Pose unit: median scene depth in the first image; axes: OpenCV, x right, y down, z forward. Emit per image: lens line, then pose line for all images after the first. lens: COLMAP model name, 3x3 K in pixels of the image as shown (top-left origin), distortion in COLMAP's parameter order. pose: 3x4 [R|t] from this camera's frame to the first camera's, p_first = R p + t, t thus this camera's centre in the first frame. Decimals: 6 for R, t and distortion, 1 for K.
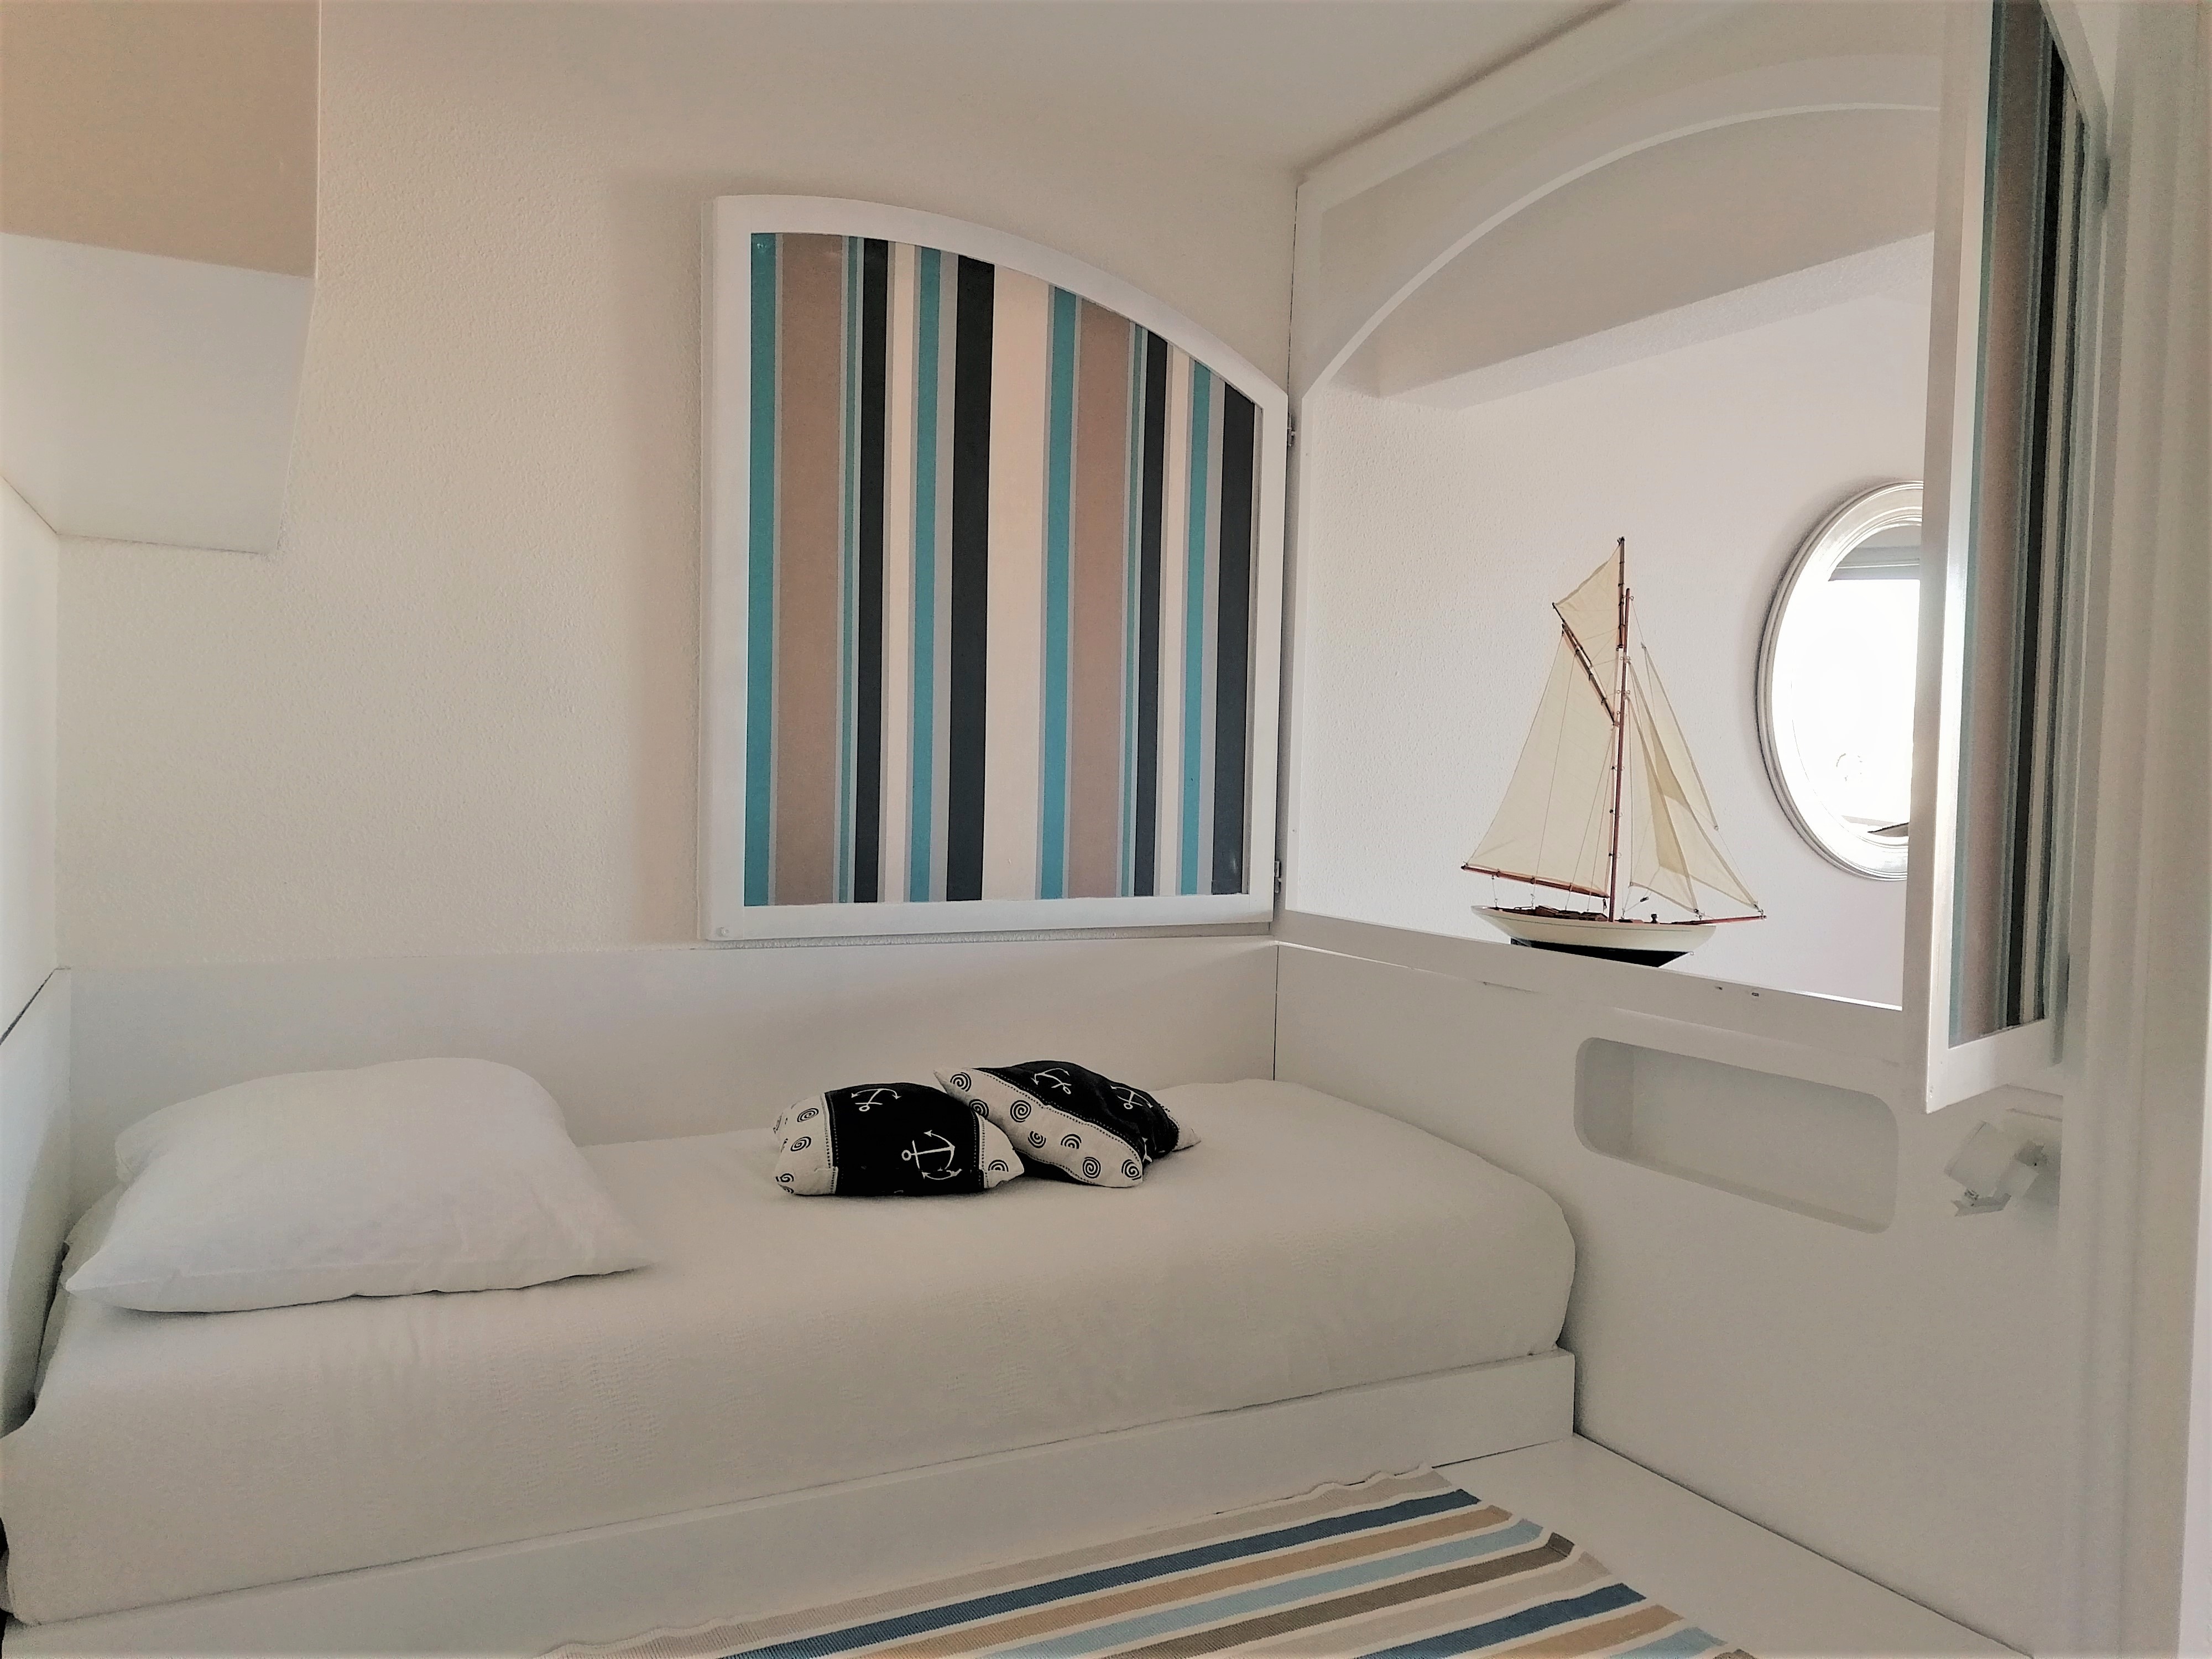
lens RADIAL K [[1699.7, 0, 1111.8], [0, 1699.7, 831.7], [0, 0, 1]] dist [0.123952, -0.111901]
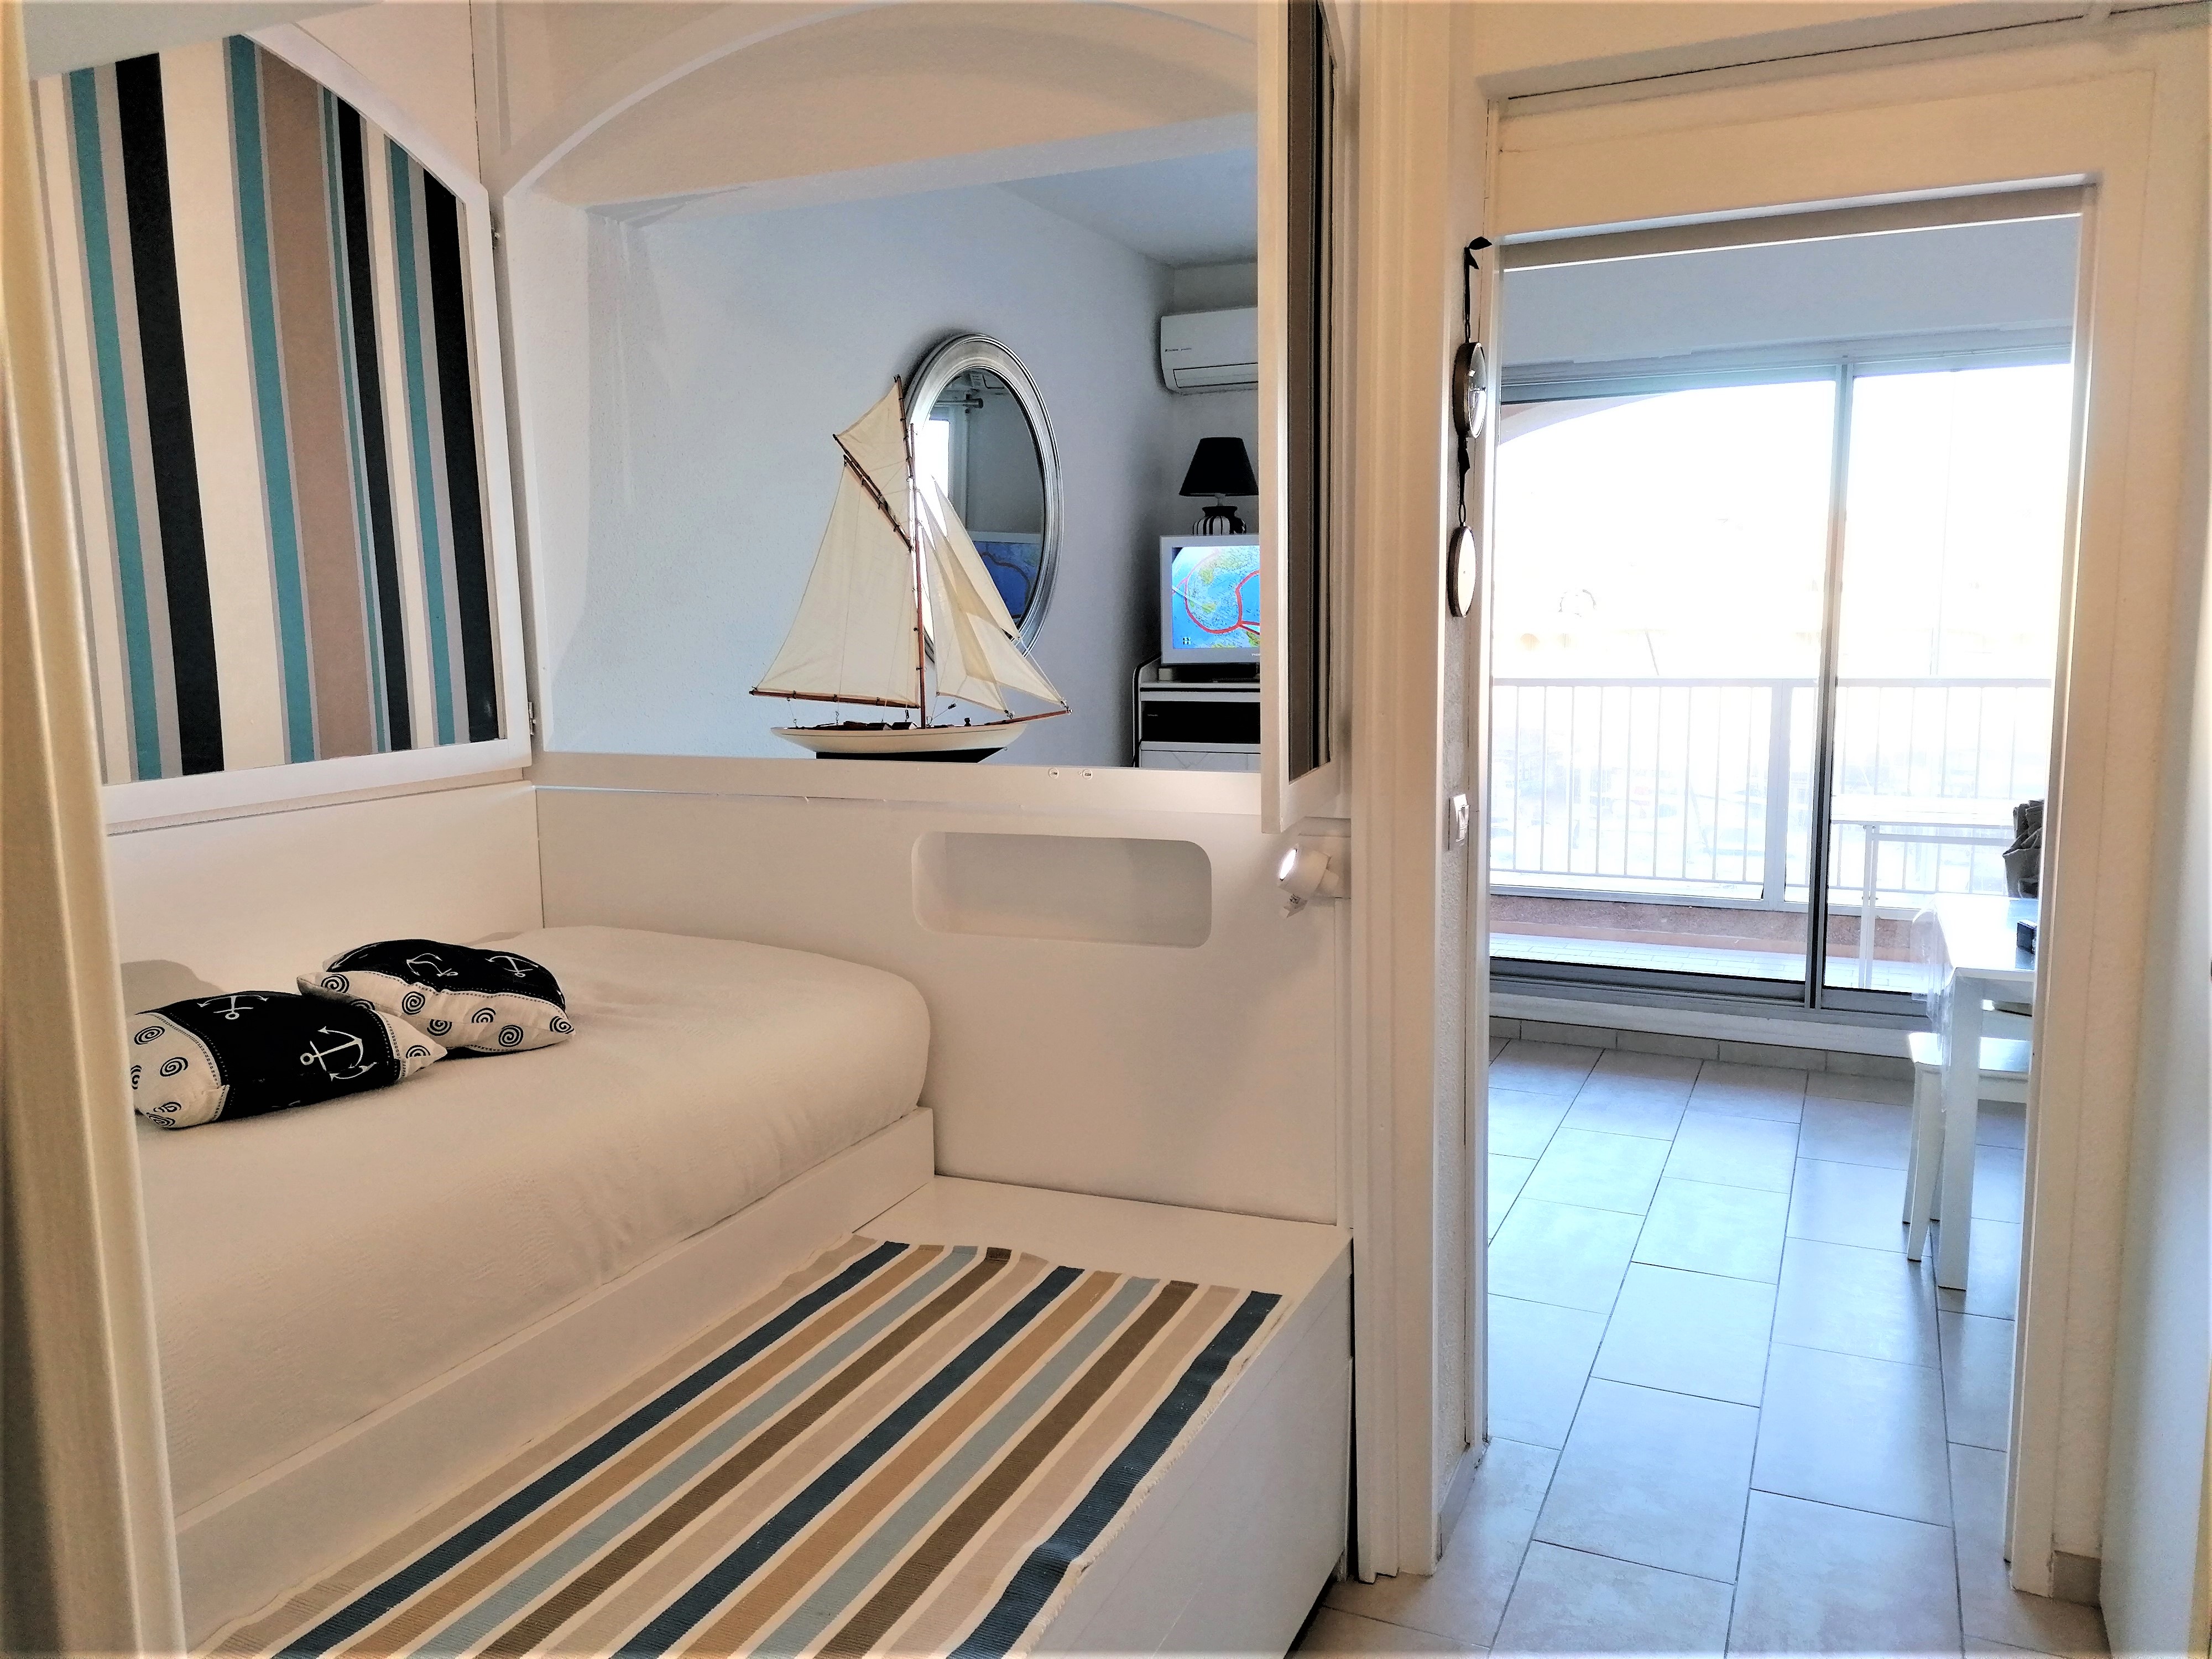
lens RADIAL K [[1699.7, 0, 1111.8], [0, 1699.7, 831.7], [0, 0, 1]] dist [0.123952, -0.111901]
pose [[0.785236, -0.123236, 0.606809, -0.272705], [0.065419, 0.991021, 0.116610, -0.002239], [-0.615730, -0.051869, 0.786248, 0.045605]]
